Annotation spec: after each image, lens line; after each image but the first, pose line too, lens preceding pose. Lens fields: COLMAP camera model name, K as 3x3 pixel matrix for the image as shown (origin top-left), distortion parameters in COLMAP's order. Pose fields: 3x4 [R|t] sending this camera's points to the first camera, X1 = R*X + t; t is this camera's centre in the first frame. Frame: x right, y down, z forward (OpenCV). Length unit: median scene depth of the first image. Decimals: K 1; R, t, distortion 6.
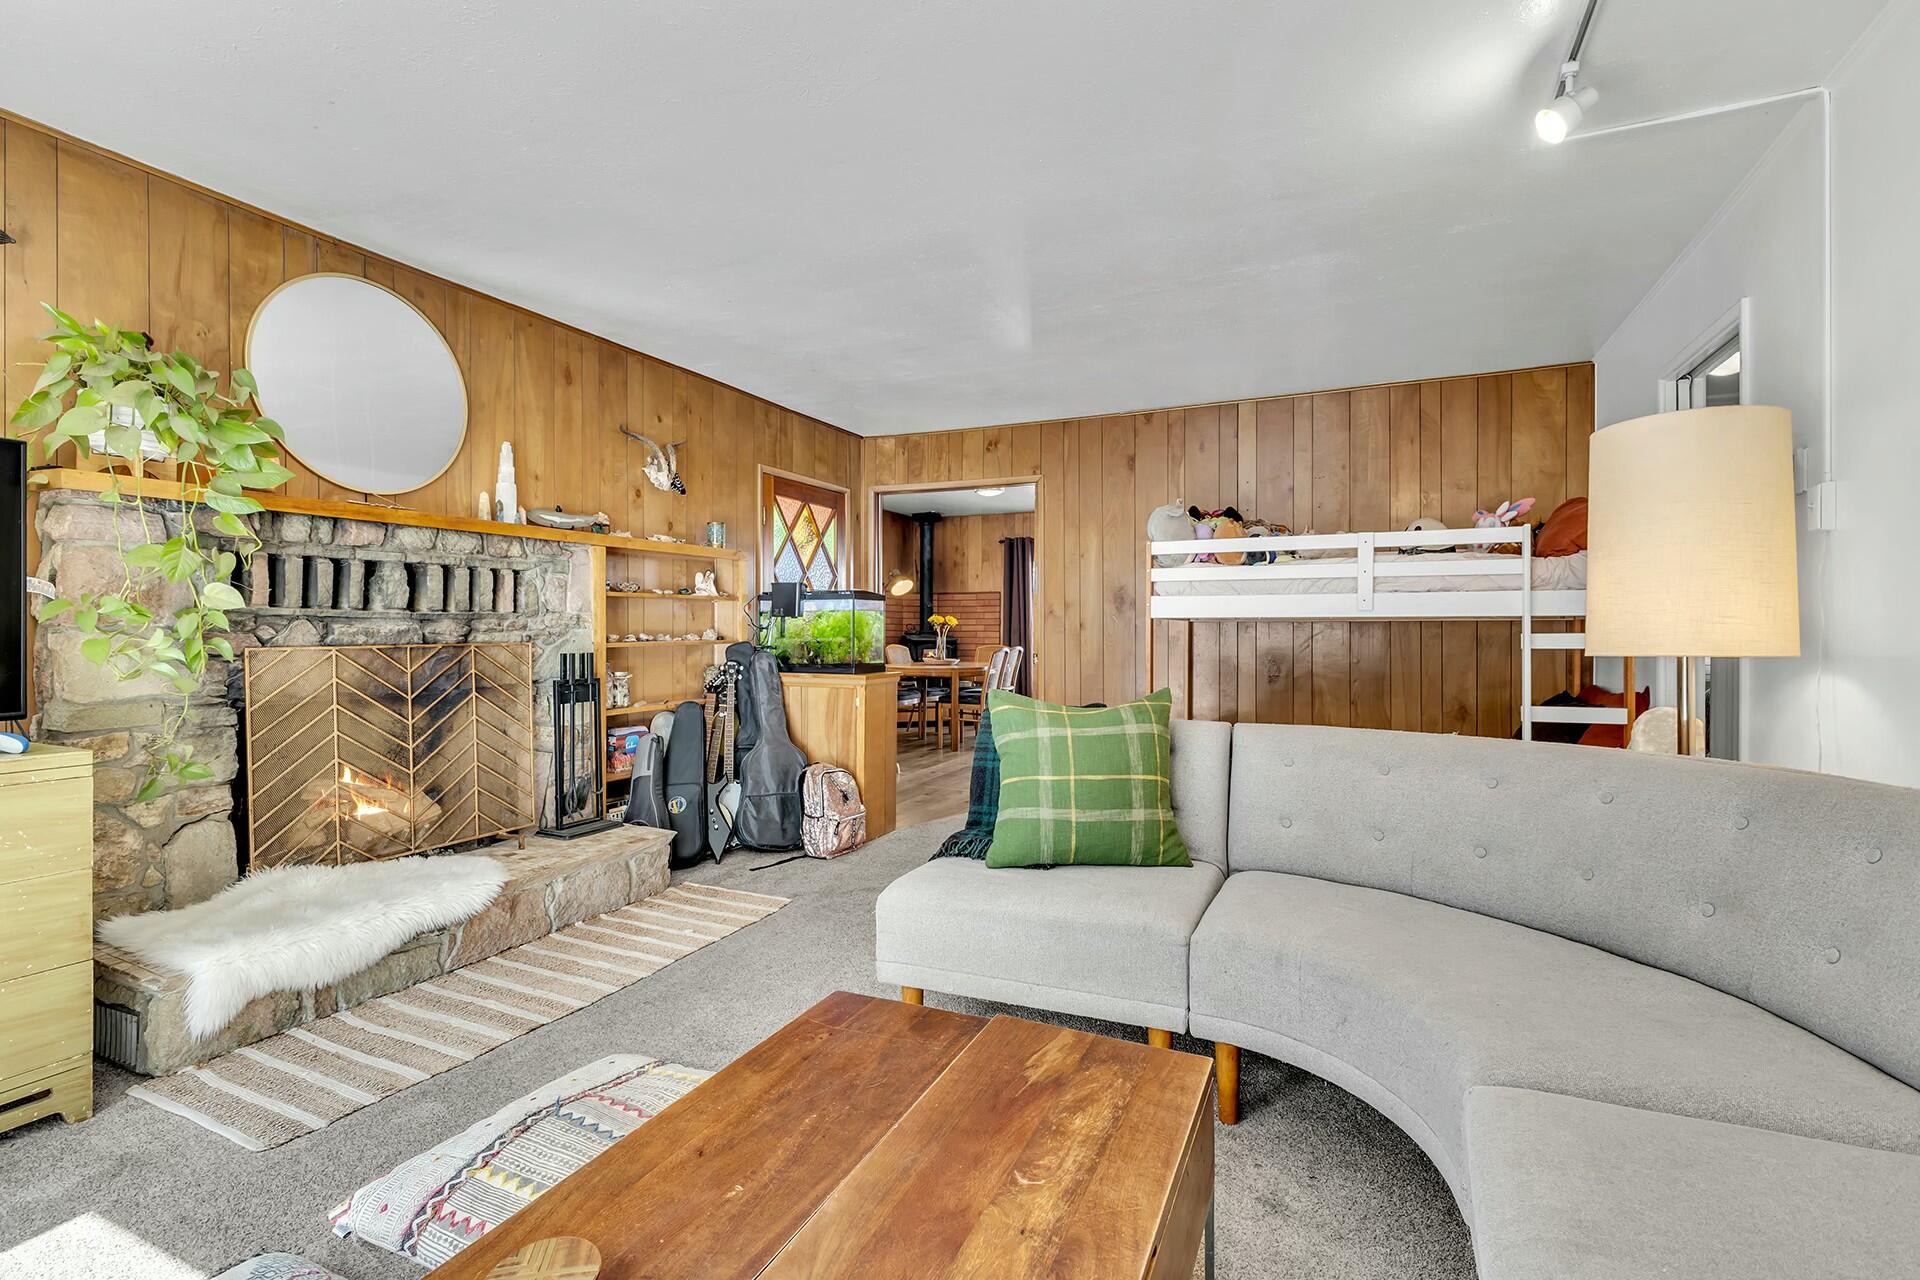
lens RADIAL K [[878.6, 0, 955.6], [0, 878.6, 636.6], [0, 0, 1]] dist [0.000717, -0.000103]
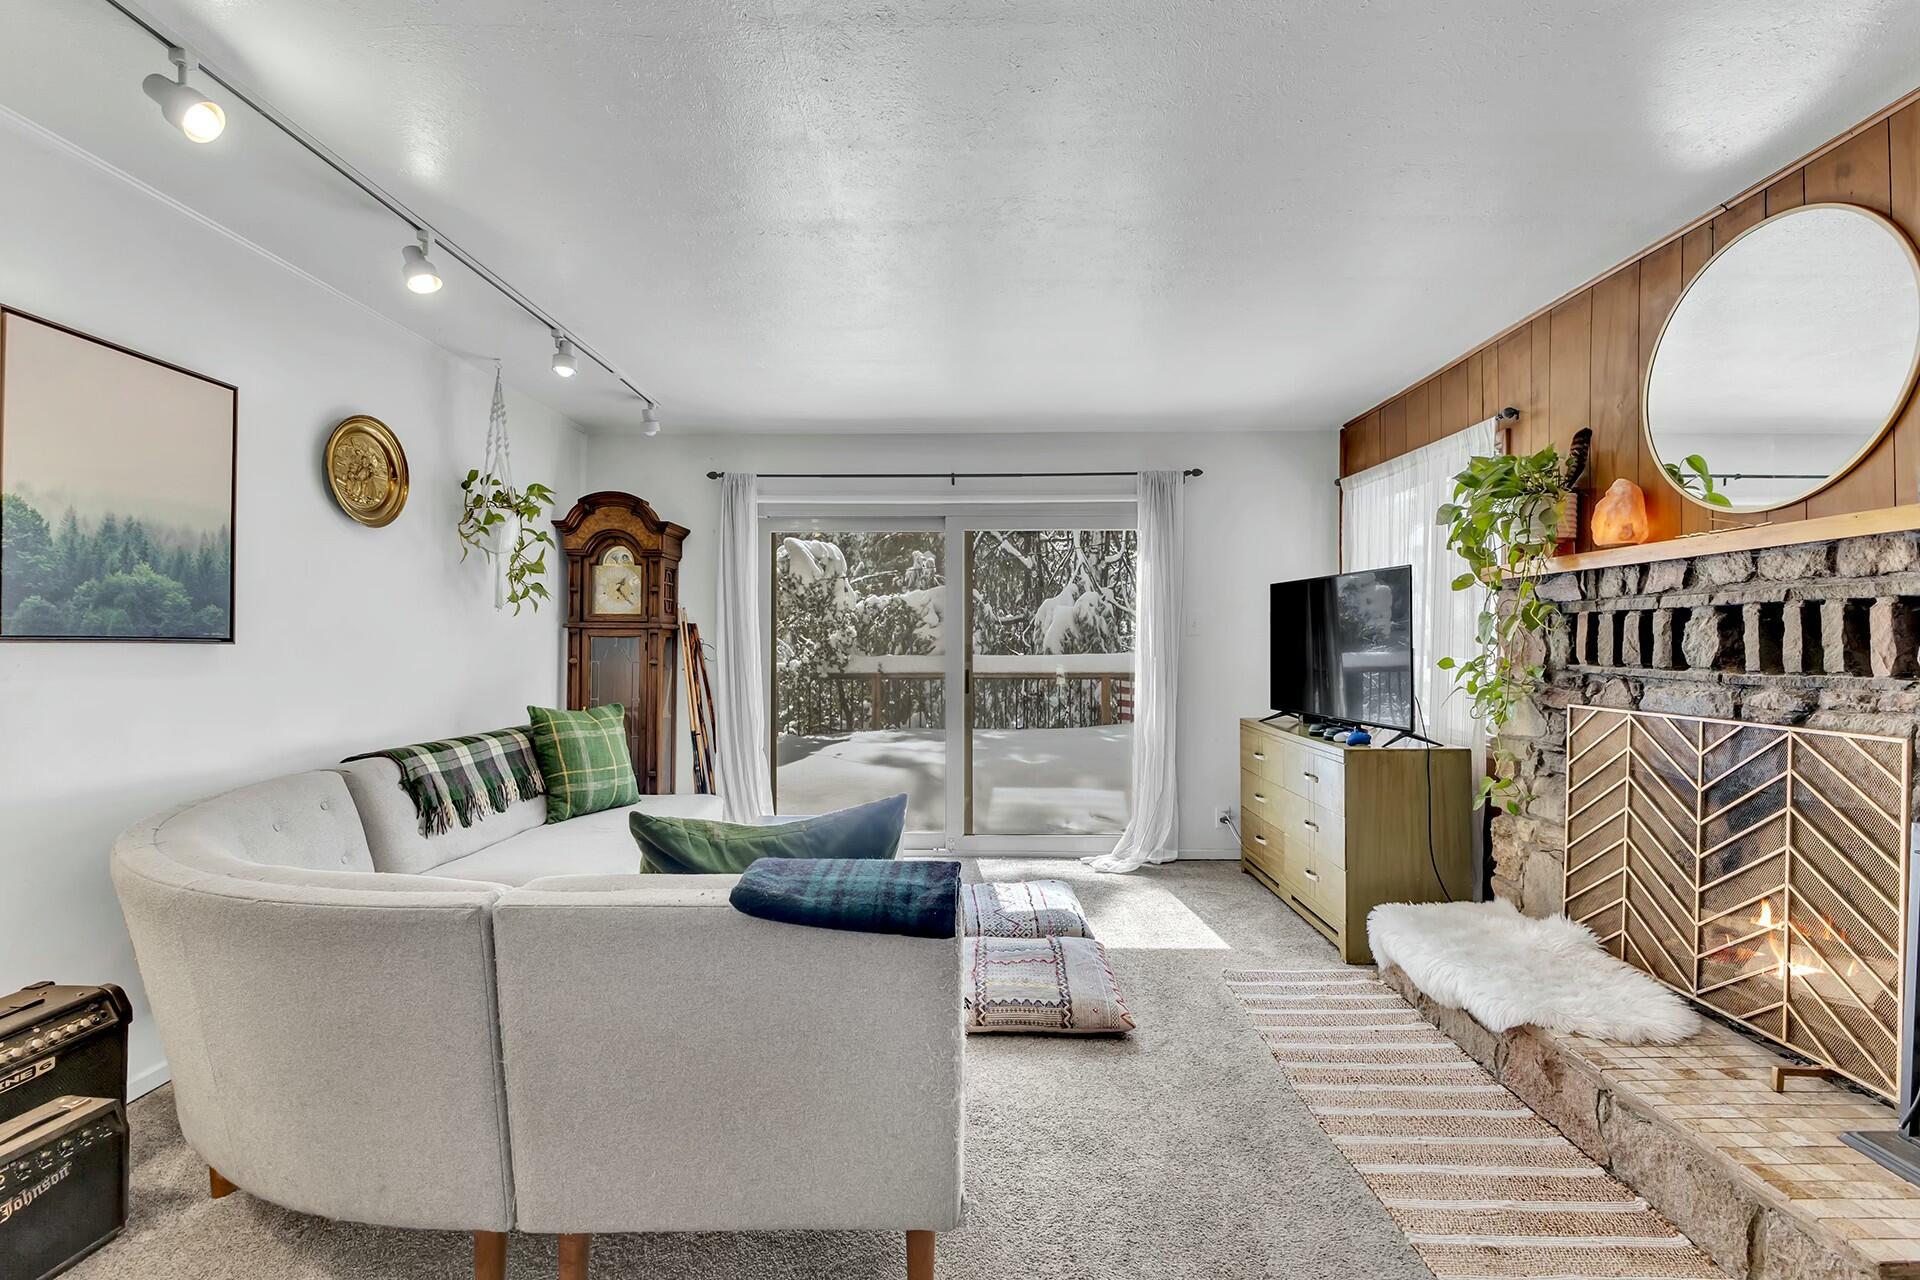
lens RADIAL K [[839.5, 0, 963.1], [0, 839.5, 645.0], [0, 0, 1]] dist [0.010173, -0.006846]
pose [[-0.915835, -0.000375, -0.401555, 0.234932], [-0.005764, 0.999909, 0.012213, -0.058352], [0.401513, 0.013500, -0.915754, 1.436477]]
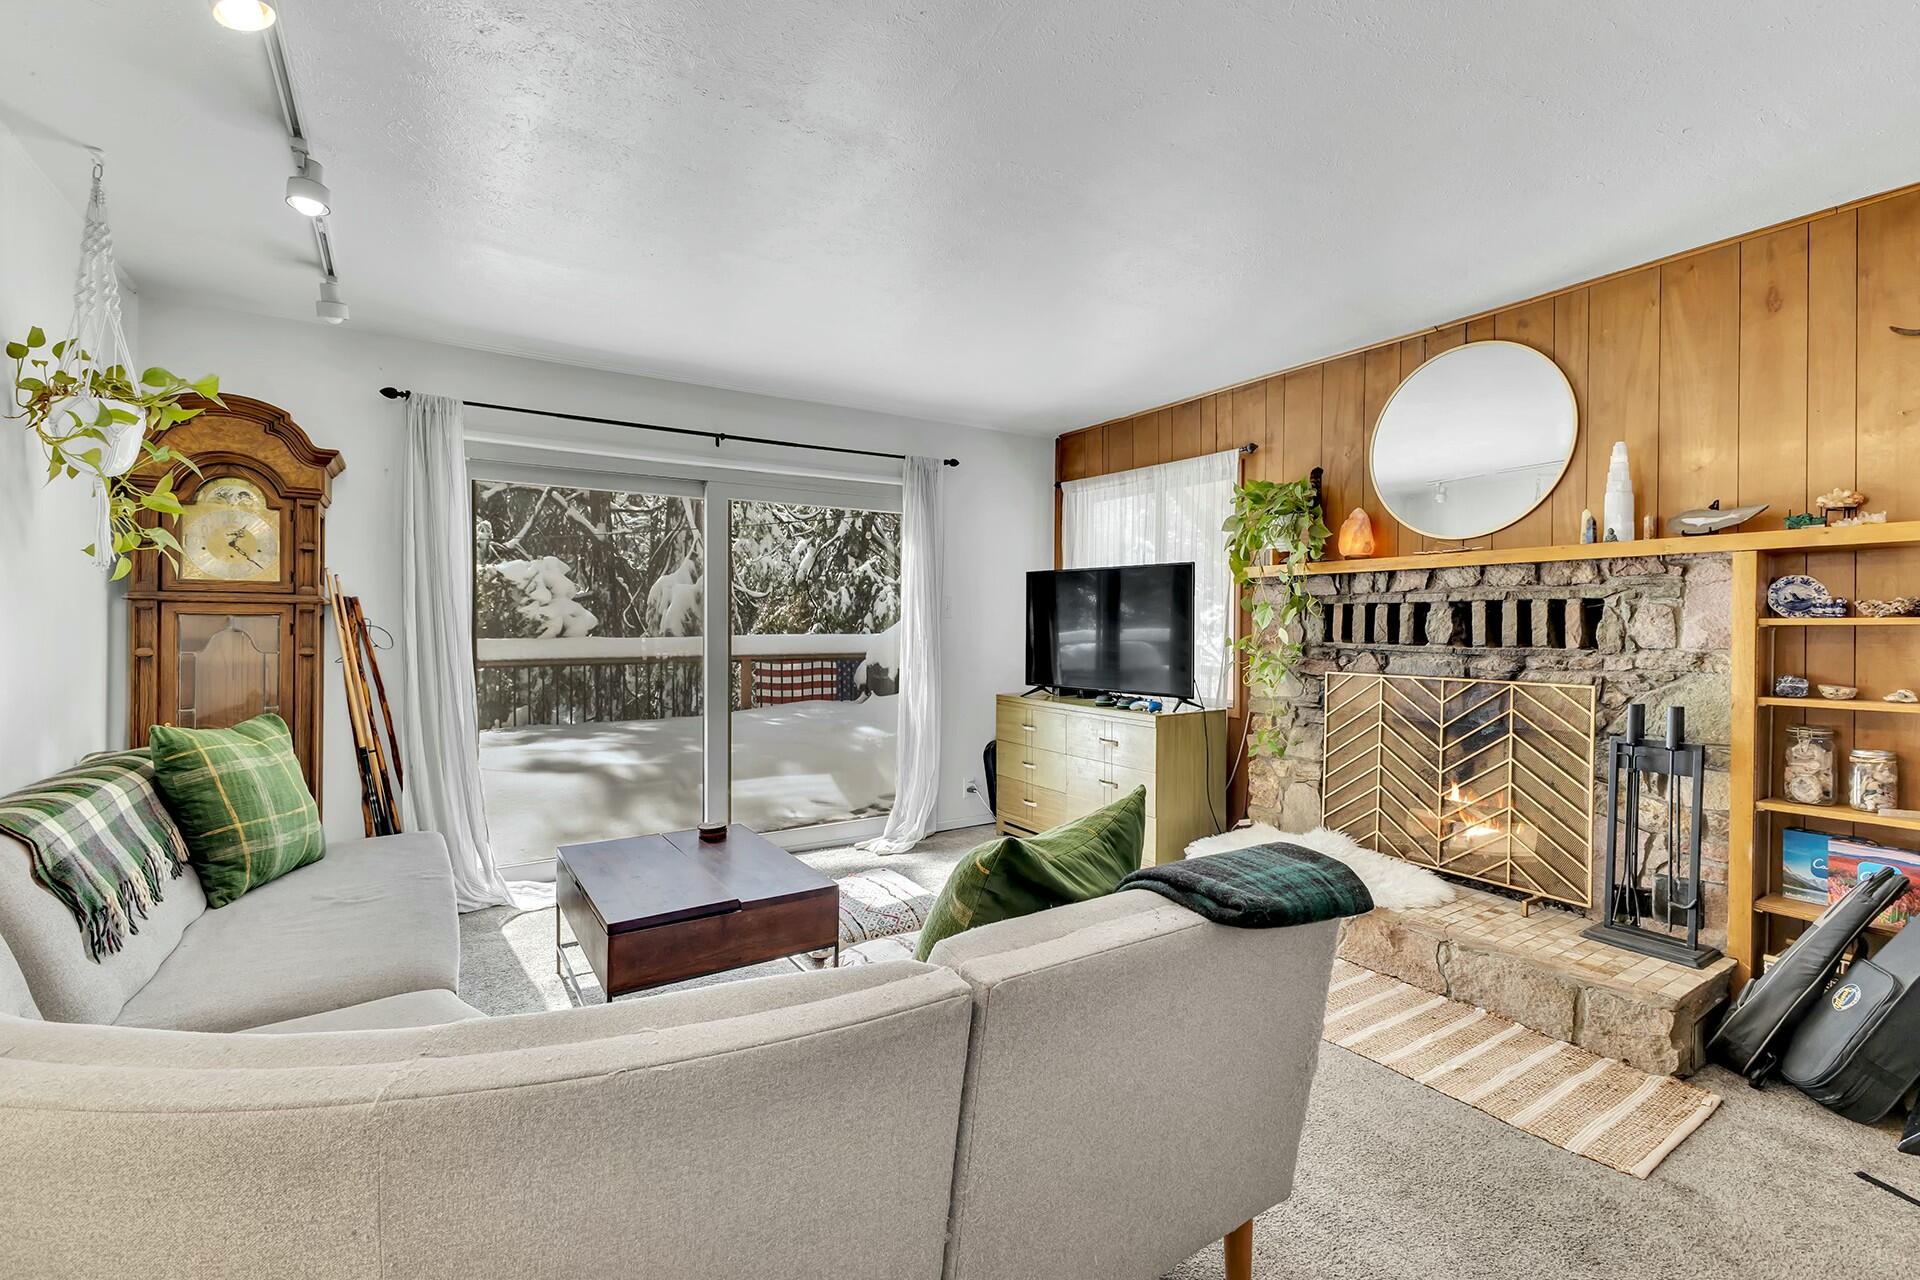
lens RADIAL K [[834.3, 0, 971.5], [0, 834.3, 638.9], [0, 0, 1]] dist [0.002844, -0.000120]
pose [[-0.533365, 0.012644, -0.845791, 0.571478], [-0.012521, 0.999661, 0.022841, -0.056156], [0.845792, 0.022773, -0.533026, 1.084840]]
